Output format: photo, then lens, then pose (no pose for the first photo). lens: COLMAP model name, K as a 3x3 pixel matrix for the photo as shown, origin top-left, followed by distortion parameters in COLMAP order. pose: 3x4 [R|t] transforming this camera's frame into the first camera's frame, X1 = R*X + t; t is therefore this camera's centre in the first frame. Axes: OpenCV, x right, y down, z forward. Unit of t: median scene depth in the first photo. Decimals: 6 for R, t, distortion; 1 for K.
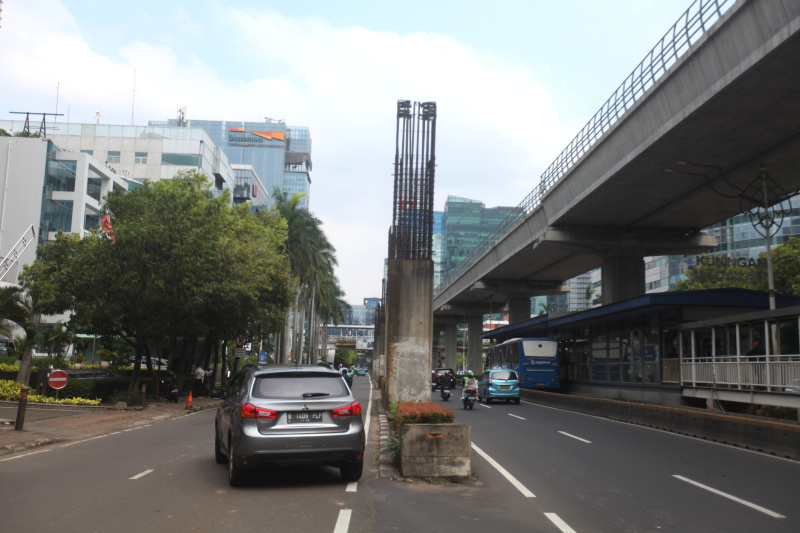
lens RADIAL K [[752.4, 0, 400.0], [0, 752.4, 266.5], [0, 0, 1]] dist [0.074145, 0.008004]
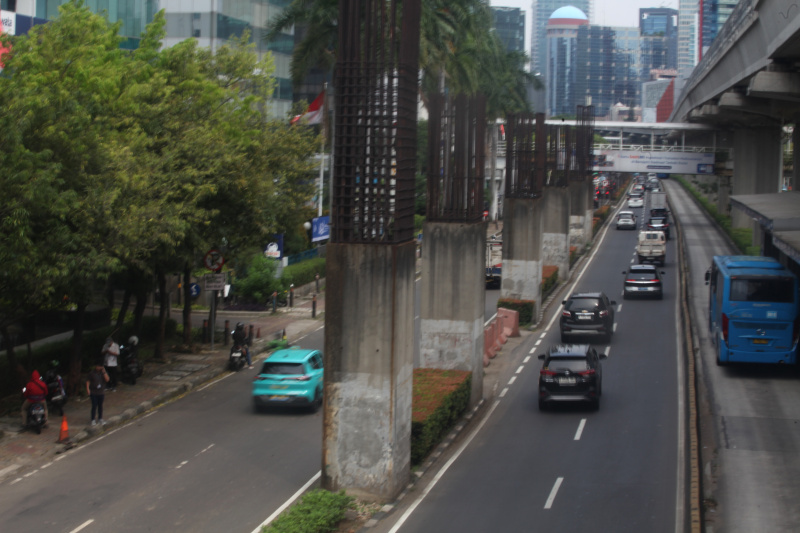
lens RADIAL K [[1627.2, 0, 400.0], [0, 1627.2, 266.5], [0, 0, 1]] dist [-0.294104, -0.050154]
pose [[0.979029, 0.013791, -0.203252, 0.238837], [0.028606, 0.978514, 0.204188, -0.197822], [0.201701, -0.205720, 0.957599, -0.175077]]
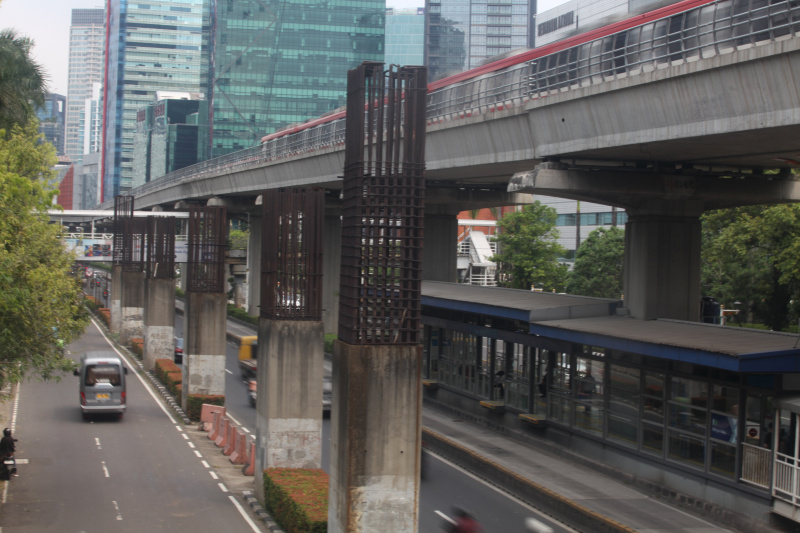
lens RADIAL K [[1637.8, 0, 400.0], [0, 1637.8, 266.5], [0, 0, 1]] dist [-0.310279, 0.115483]
pose [[0.982299, -0.003188, 0.187292, -0.166861], [-0.025807, 0.988017, 0.152170, -0.207463], [-0.185533, -0.154310, 0.970446, -0.181515]]
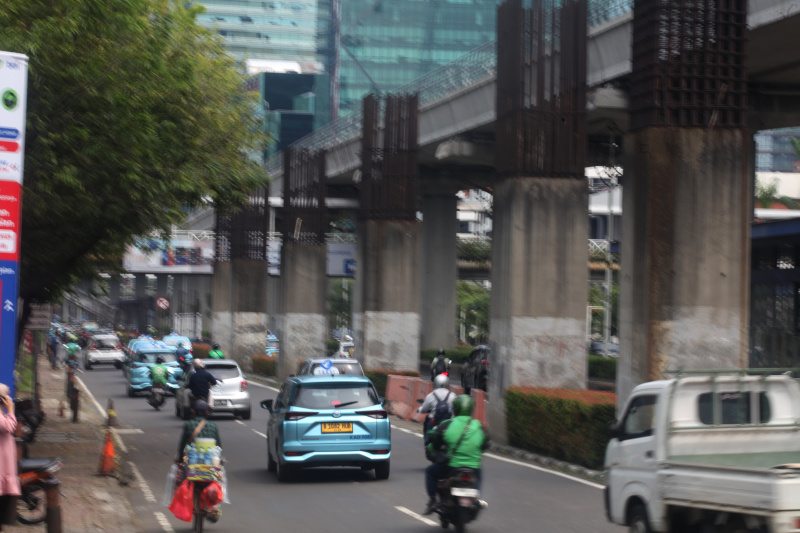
lens RADIAL K [[2643.9, 0, 400.0], [0, 2643.9, 266.5], [0, 0, 1]] dist [0.079205, 1.059420]
pose [[0.994751, -0.004572, 0.102221, -0.243198], [-0.007307, 0.993276, 0.115540, -0.081705], [-0.102062, -0.115681, 0.988029, -0.381983]]
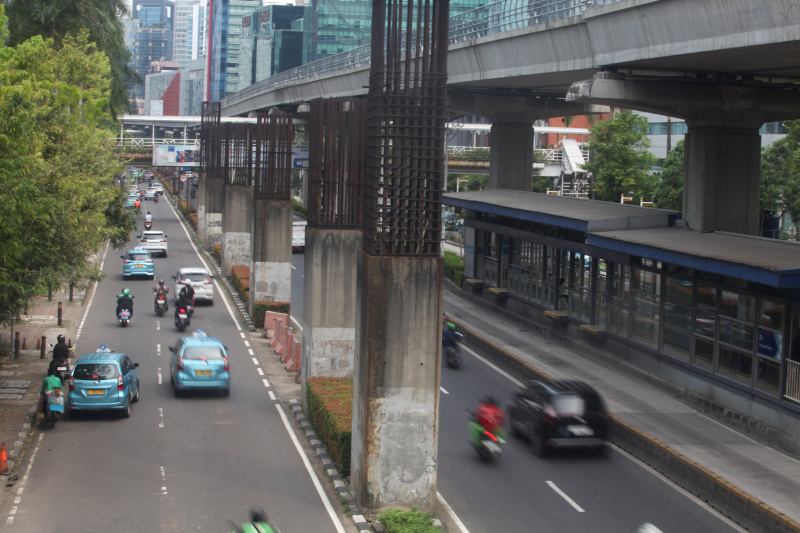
lens RADIAL K [[1633.7, 0, 400.0], [0, 1633.7, 266.5], [0, 0, 1]] dist [-0.303630, 0.115930]
pose [[0.992772, -0.003727, 0.119961, -0.110961], [-0.021762, 0.977358, 0.210470, -0.210335], [-0.118029, -0.211559, 0.970212, -0.180459]]
